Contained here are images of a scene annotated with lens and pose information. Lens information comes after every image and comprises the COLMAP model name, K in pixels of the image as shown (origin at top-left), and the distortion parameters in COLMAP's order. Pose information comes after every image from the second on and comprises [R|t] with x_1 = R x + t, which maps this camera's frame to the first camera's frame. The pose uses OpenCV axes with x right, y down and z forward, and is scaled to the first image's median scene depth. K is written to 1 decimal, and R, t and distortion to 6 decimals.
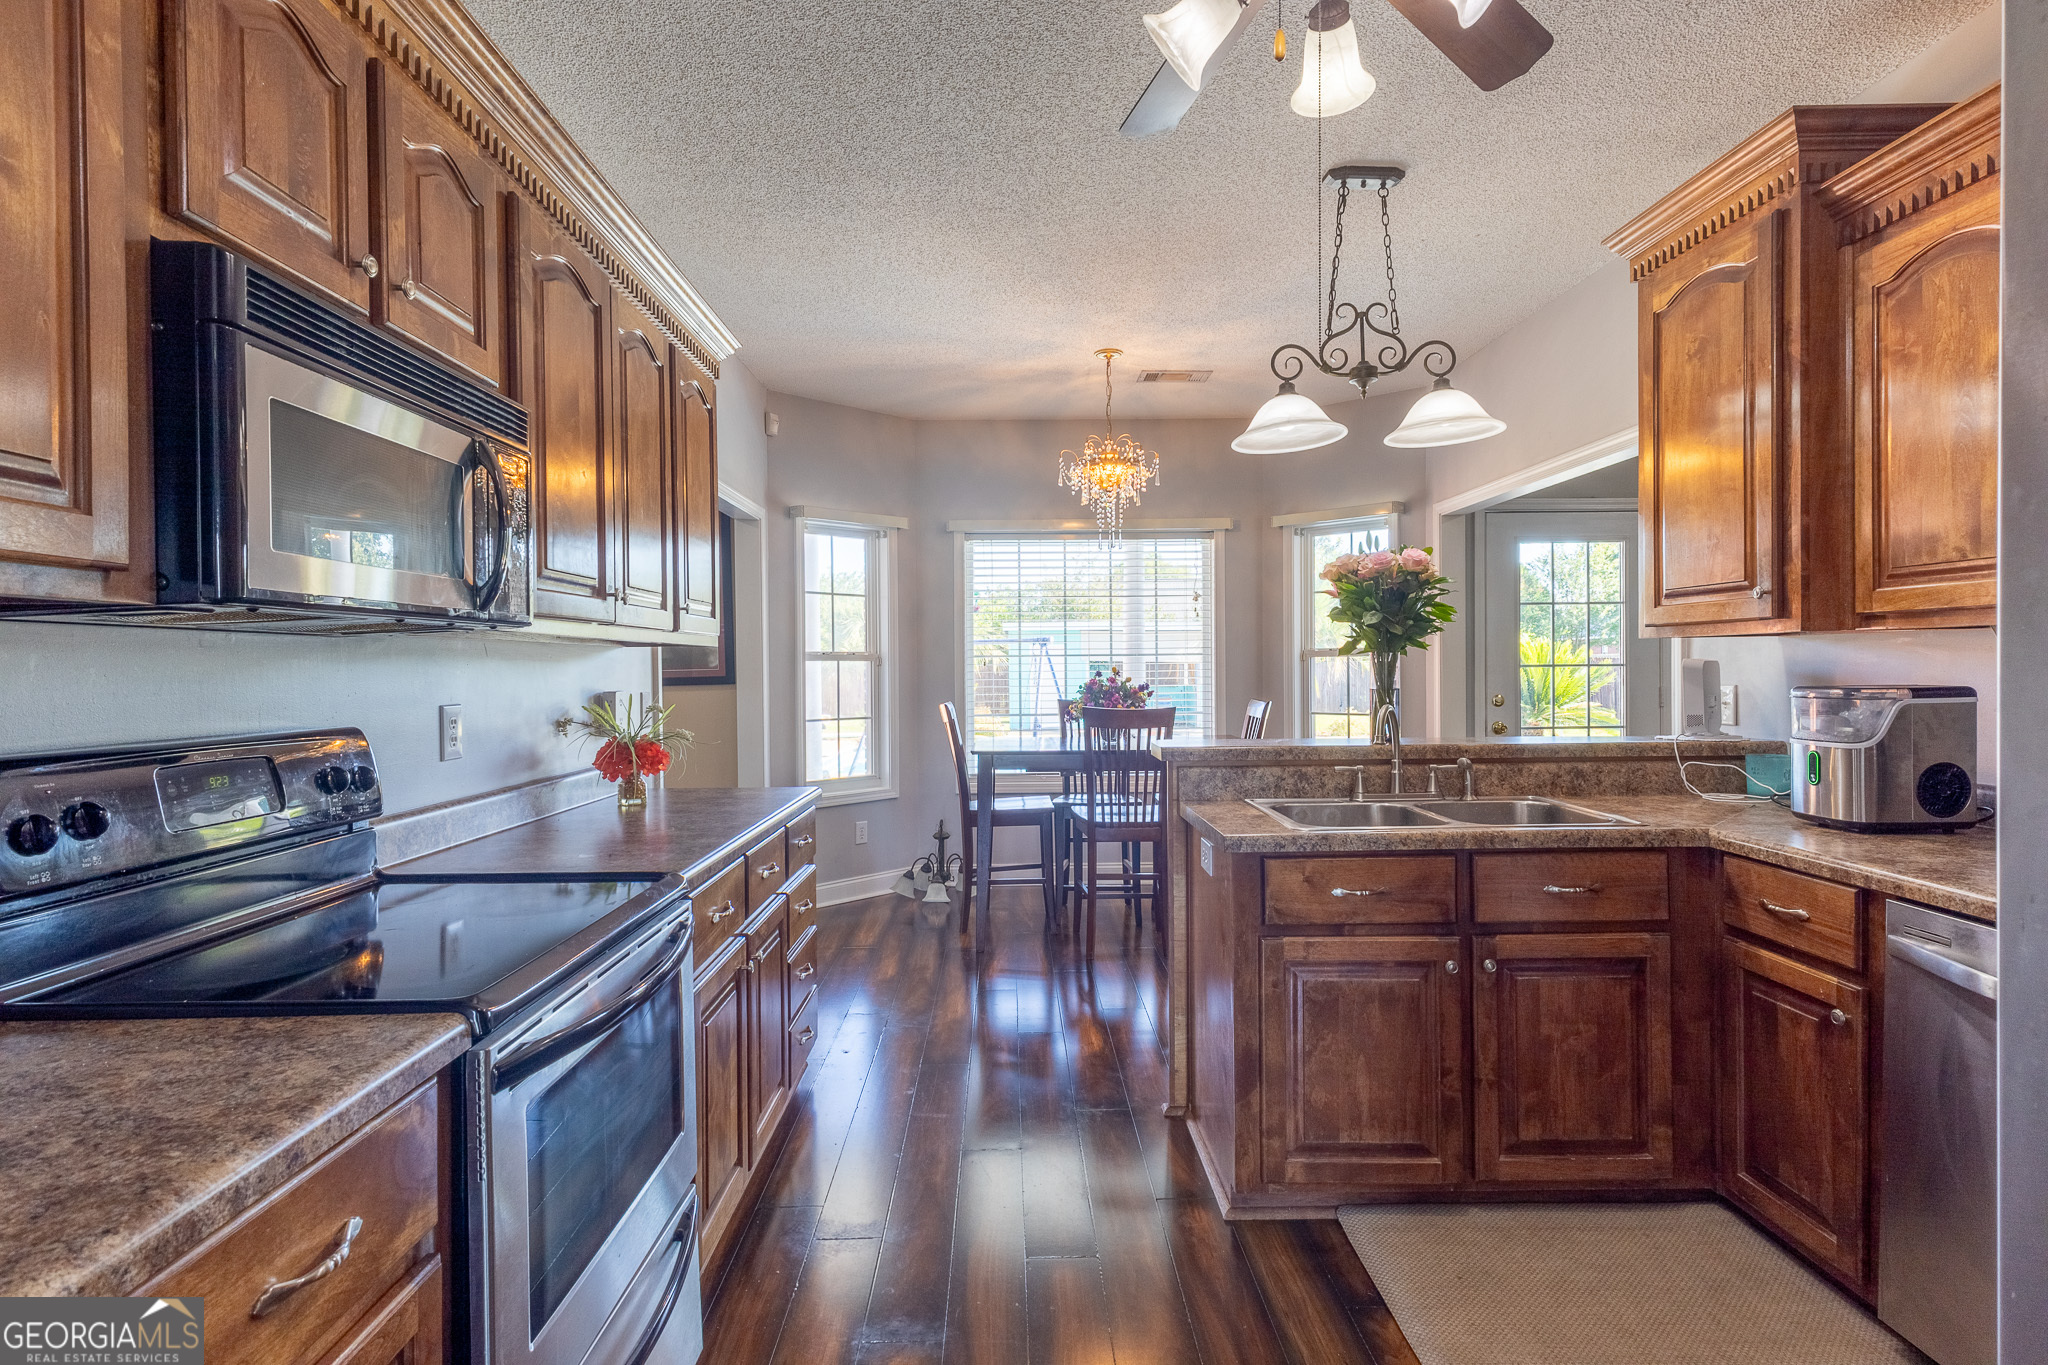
lens RADIAL K [[1016.0, 0, 1020.2], [0, 1016.0, 678.4], [0, 0, 1]] dist [0.003174, -0.003688]
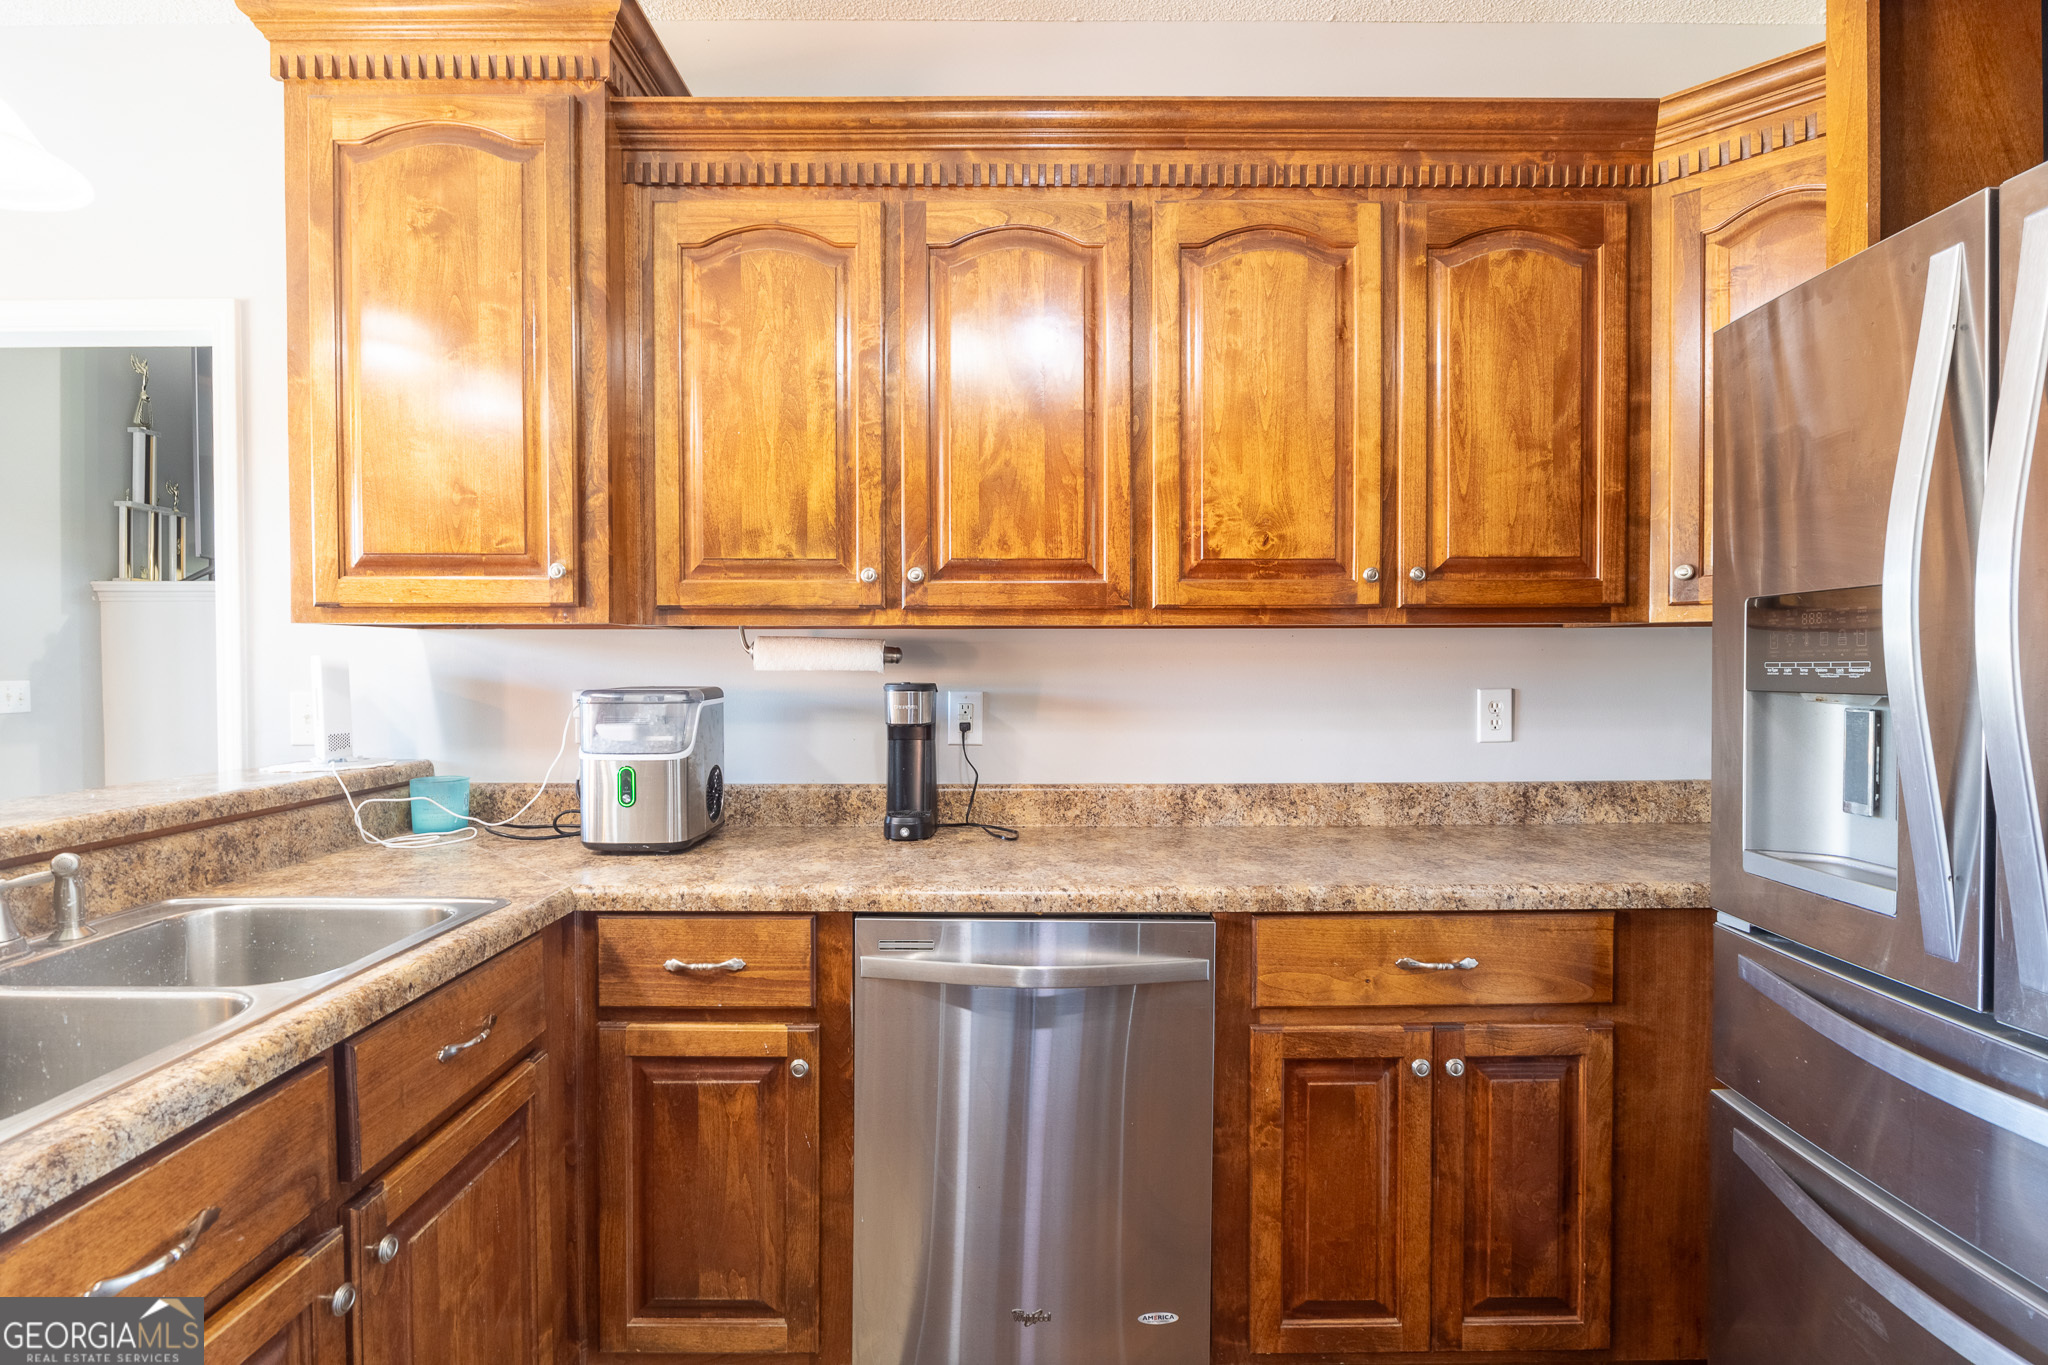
lens RADIAL K [[1016.0, 0, 1030.1], [0, 1016.0, 663.6], [0, 0, 1]] dist [0.003174, -0.003688]
pose [[0.014257, -0.002369, 0.999896, -0.056738], [0.009297, 0.999954, 0.002237, -0.012673], [-0.999855, 0.009264, 0.014278, 0.675566]]
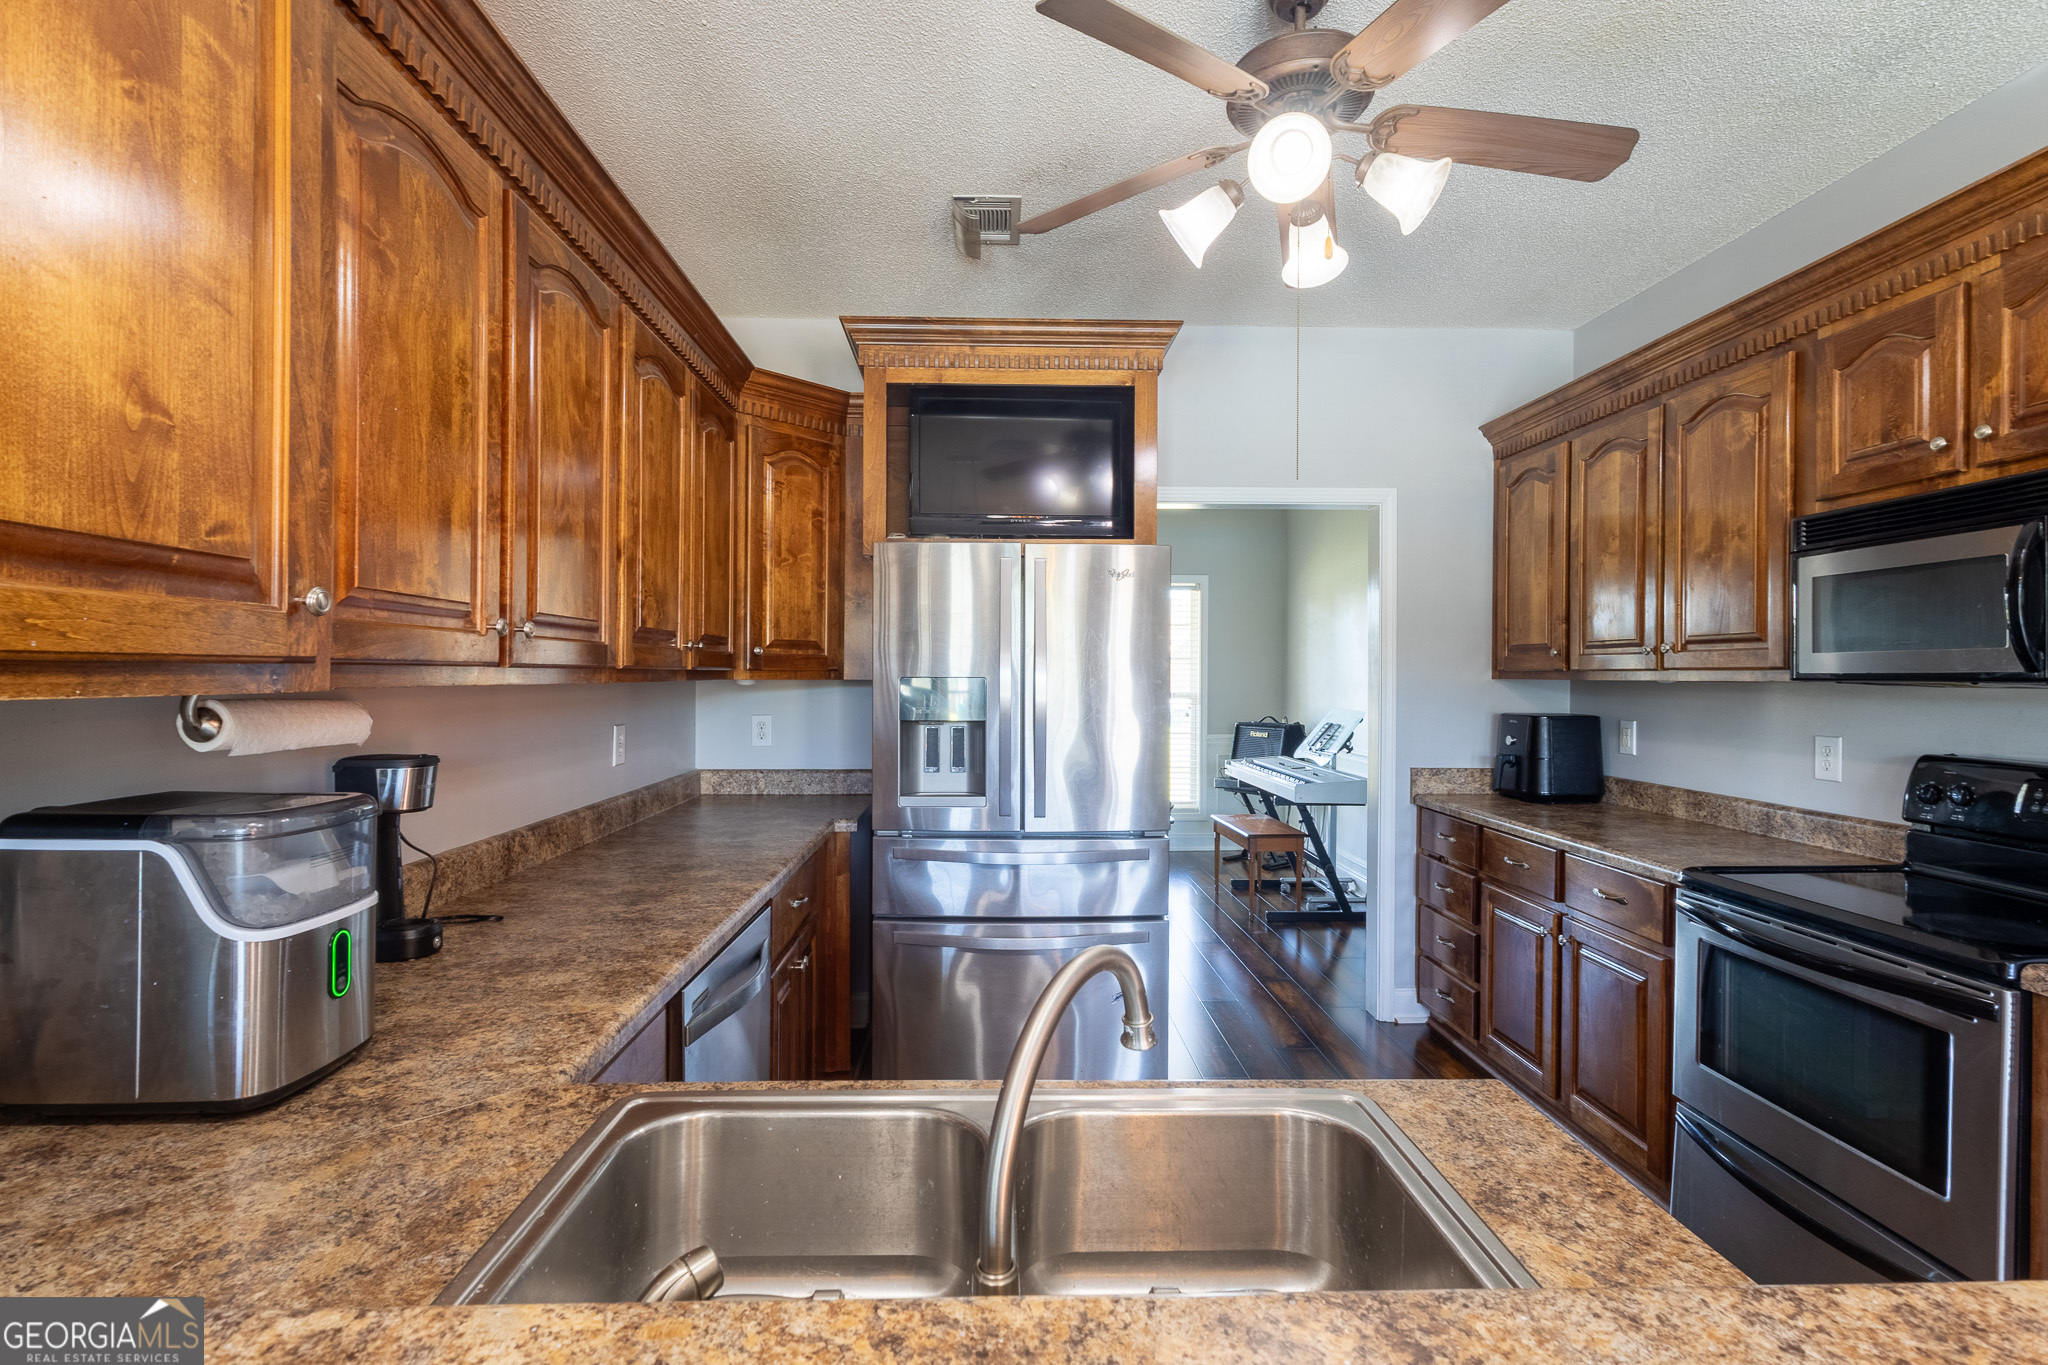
lens RADIAL K [[943.4, 0, 1028.3], [0, 943.4, 675.6], [0, 0, 1]] dist [-0.004814, 0.000344]
pose [[-0.999703, -0.006908, -0.023381, 0.463831], [-0.007128, 0.999931, 0.009325, -0.063005], [0.023315, 0.009489, -0.999683, 1.522857]]
